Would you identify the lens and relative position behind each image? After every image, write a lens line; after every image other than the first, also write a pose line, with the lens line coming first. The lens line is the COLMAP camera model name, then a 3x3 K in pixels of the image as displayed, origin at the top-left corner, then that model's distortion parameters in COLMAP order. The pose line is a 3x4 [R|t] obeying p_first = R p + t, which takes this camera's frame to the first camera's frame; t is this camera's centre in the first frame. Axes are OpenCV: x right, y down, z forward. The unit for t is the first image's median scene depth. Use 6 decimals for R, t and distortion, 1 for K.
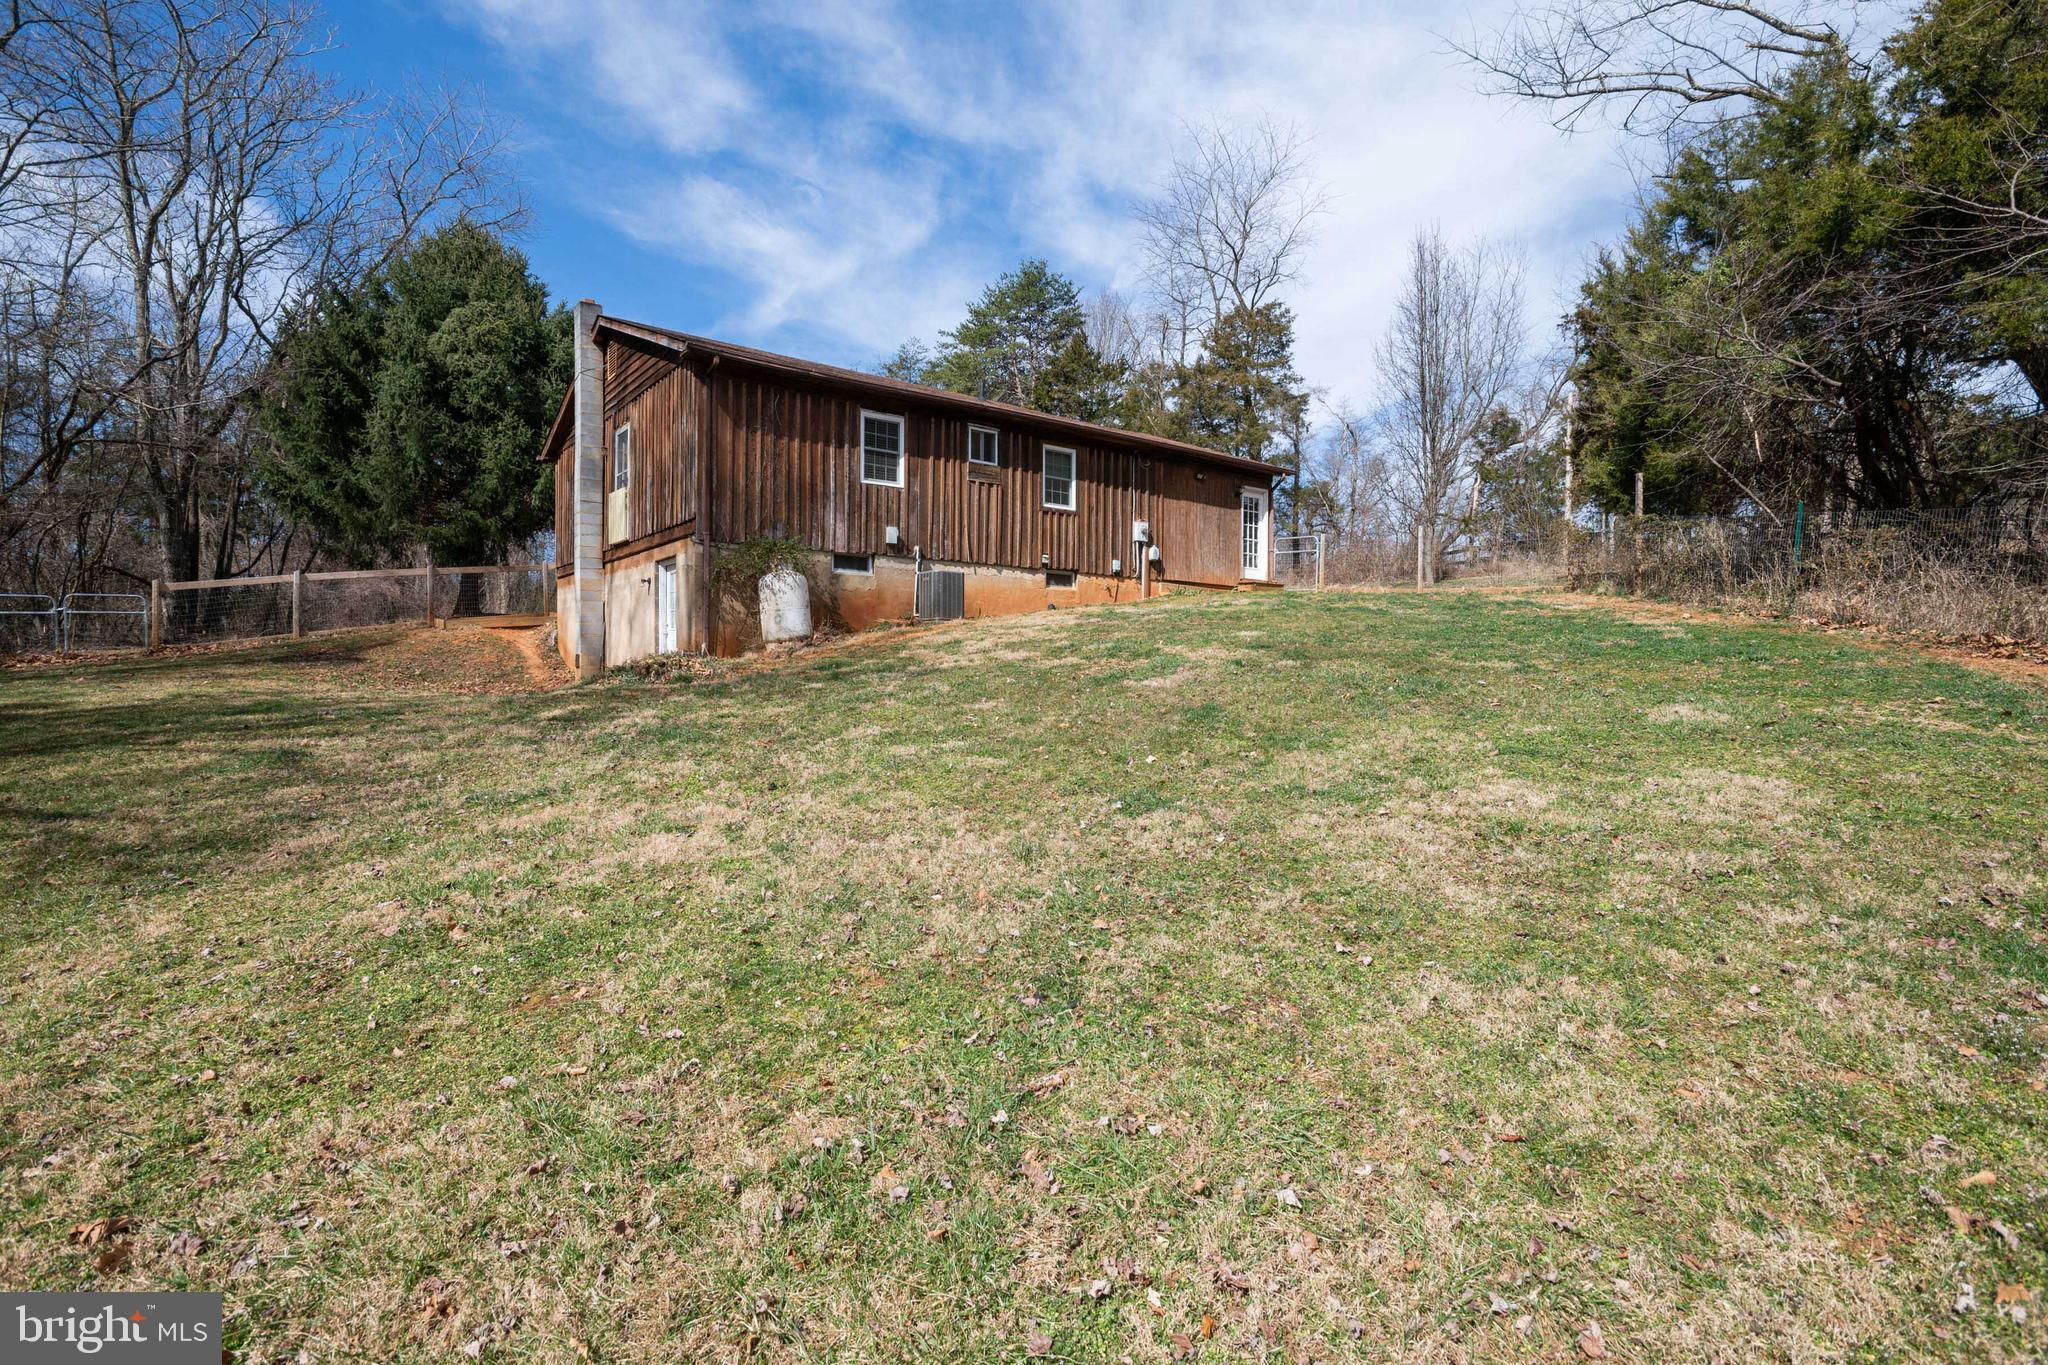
lens RADIAL K [[983.4, 0, 1024.7], [0, 983.4, 680.8], [0, 0, 1]] dist [-0.007412, 0.005244]
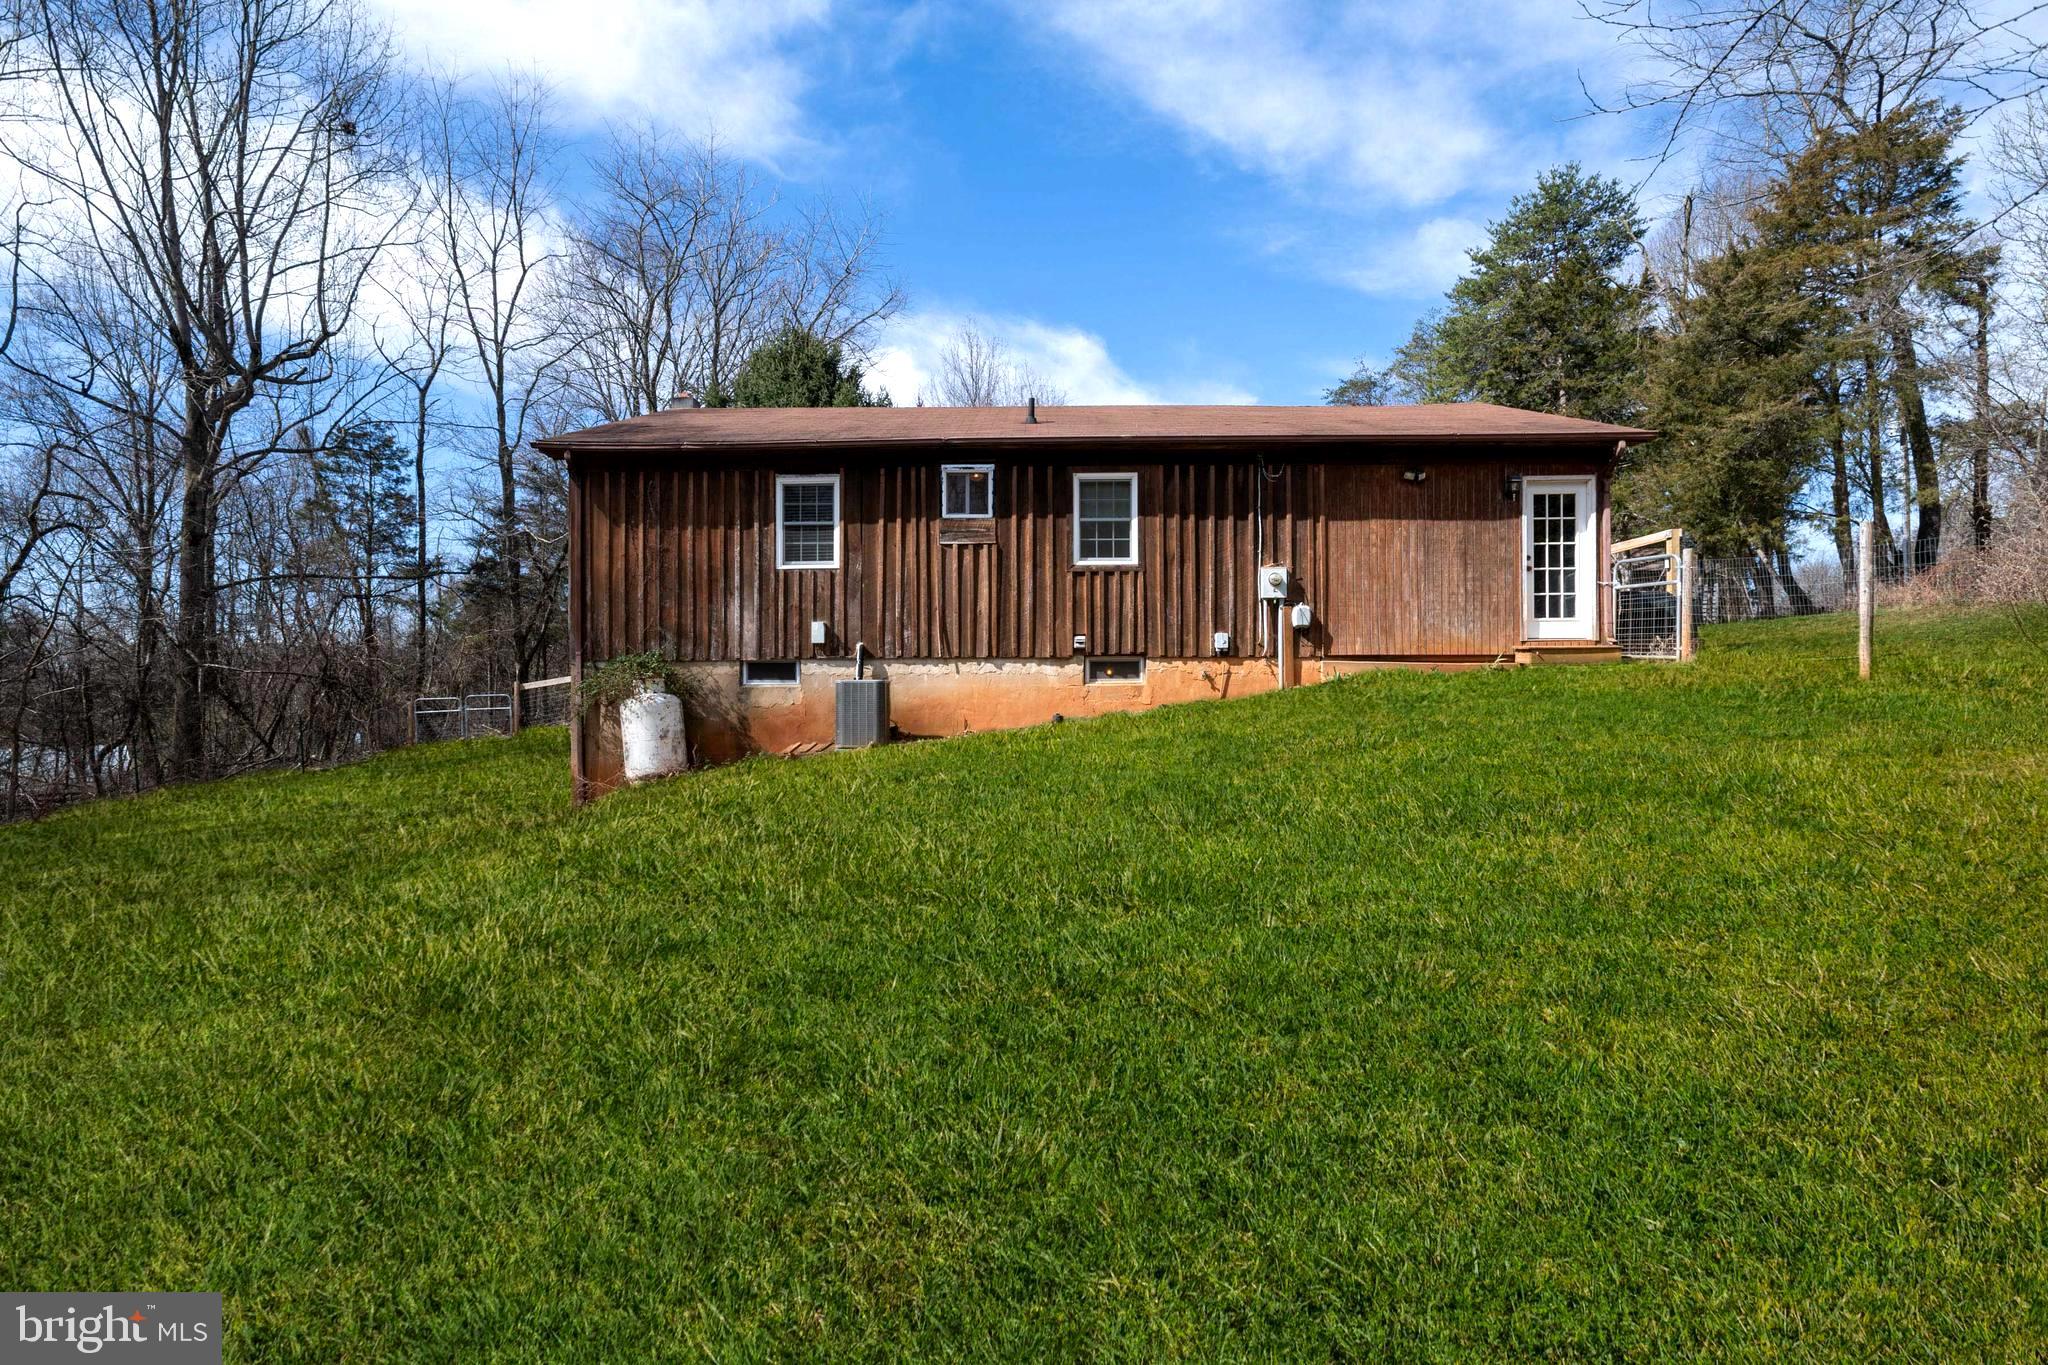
lens RADIAL K [[983.4, 0, 1029.8], [0, 983.4, 678.9], [0, 0, 1]] dist [-0.007412, 0.005244]
pose [[0.776121, -0.009870, -0.630507, 0.435863], [0.004084, 0.999935, -0.010626, -0.094537], [0.630571, 0.005672, 0.776111, 0.468317]]
